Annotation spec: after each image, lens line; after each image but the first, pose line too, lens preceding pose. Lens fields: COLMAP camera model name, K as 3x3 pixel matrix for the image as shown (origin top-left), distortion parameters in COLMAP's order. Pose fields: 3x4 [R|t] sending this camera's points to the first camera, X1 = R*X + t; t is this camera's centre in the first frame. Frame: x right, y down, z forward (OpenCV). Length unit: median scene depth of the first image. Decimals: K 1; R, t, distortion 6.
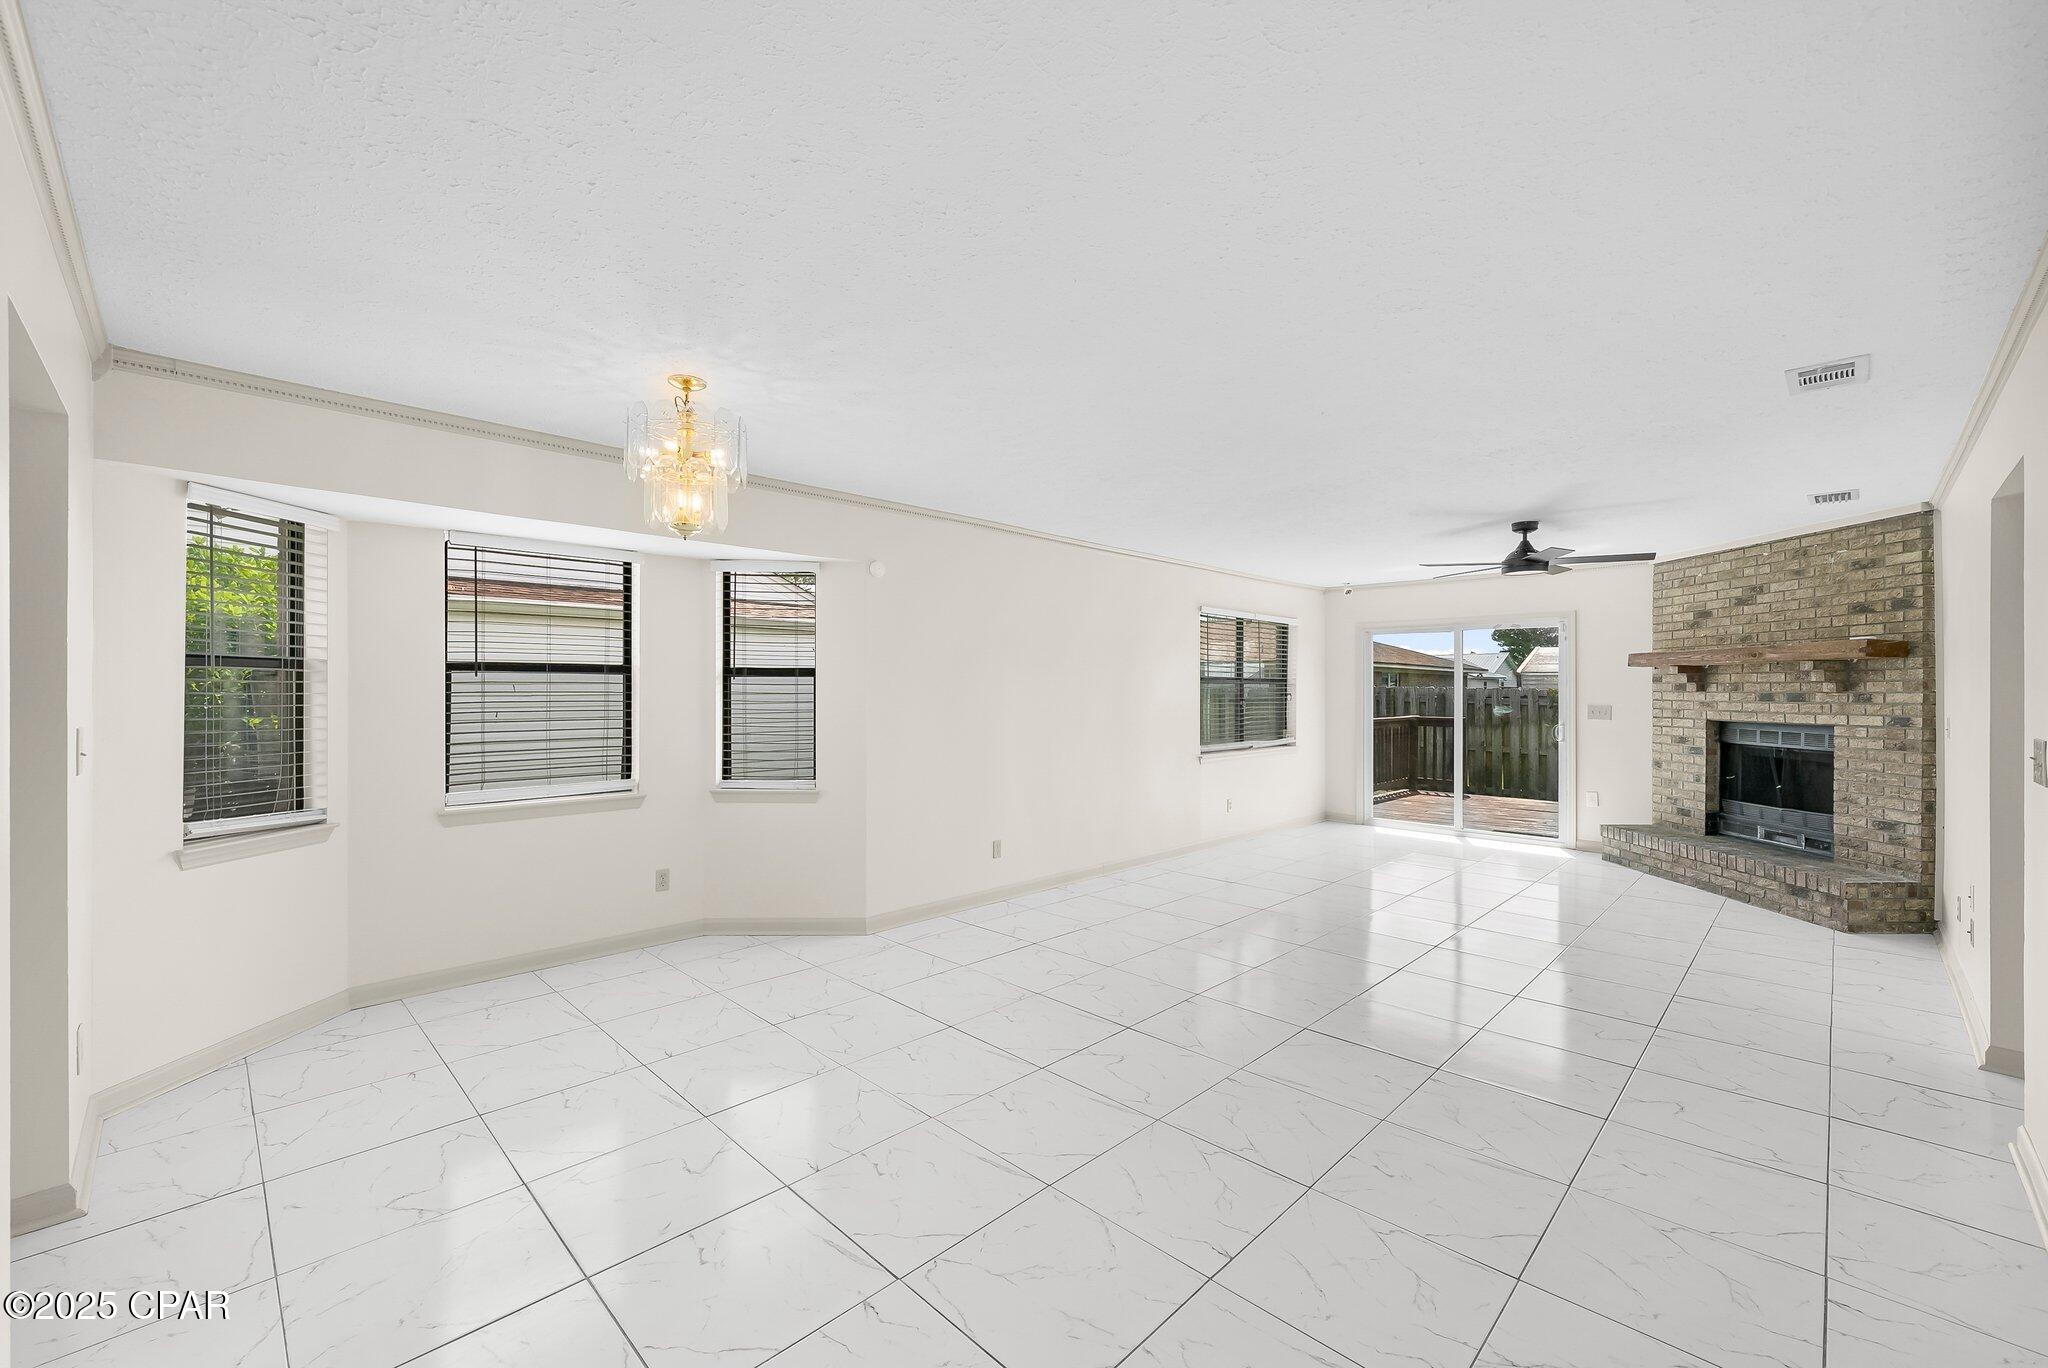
lens RADIAL K [[826.3, 0, 1018.0], [0, 826.3, 682.1], [0, 0, 1]] dist [-0.001922, -0.000318]
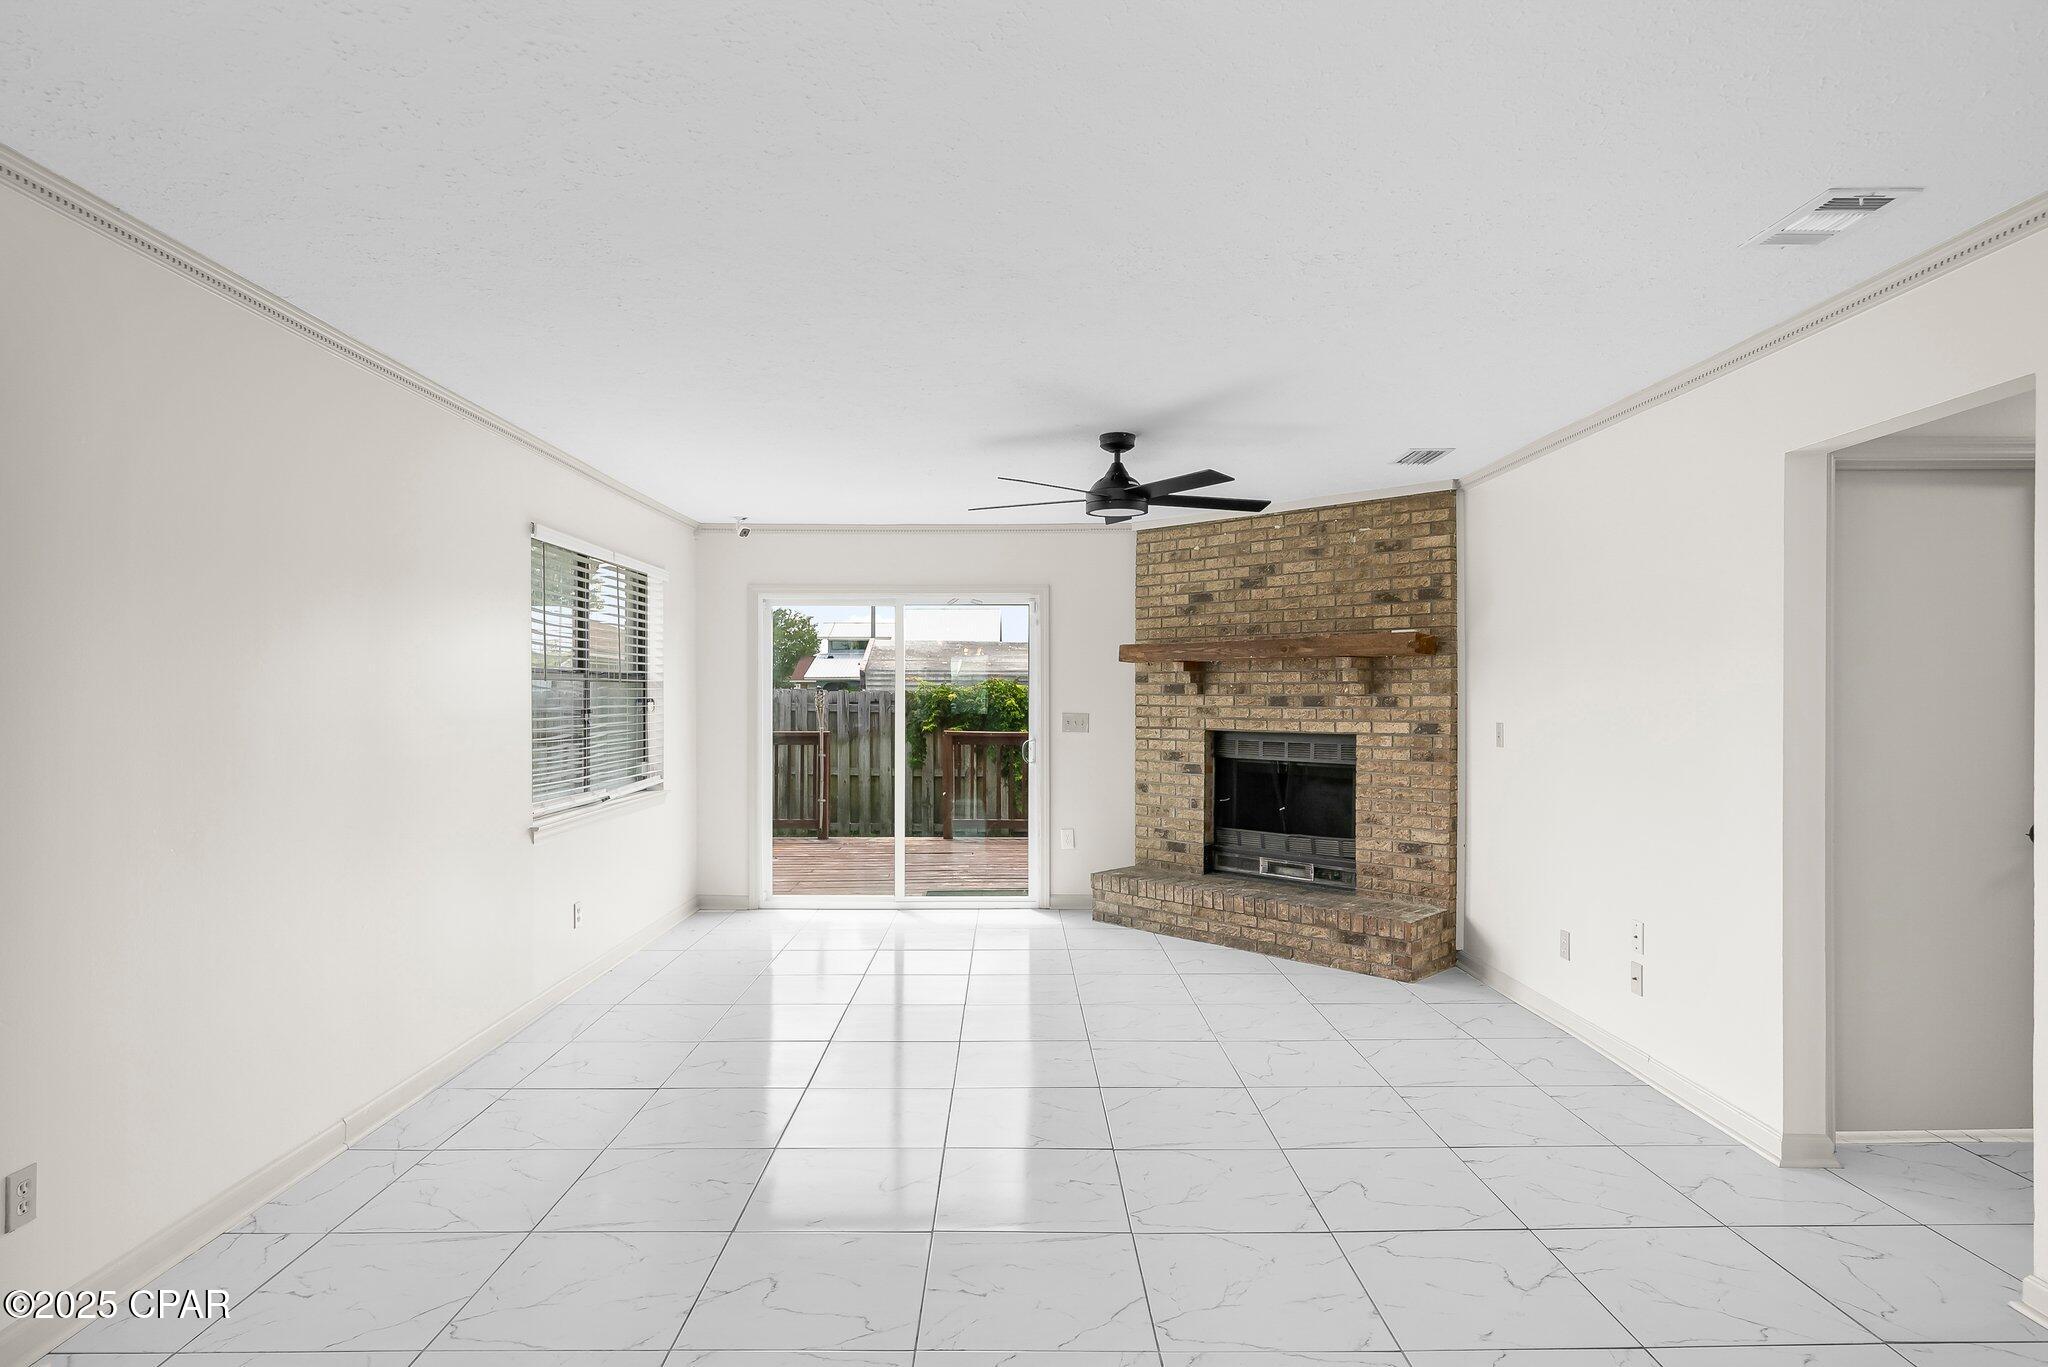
lens RADIAL K [[1097.7, 0, 1021.9], [0, 1097.7, 694.2], [0, 0, 1]] dist [0.002531, -0.002130]
pose [[0.697060, -0.000919, 0.717012, -0.055688], [-0.006437, 0.999951, 0.007540, 0.004798], [-0.716984, -0.009872, 0.697020, 0.416384]]
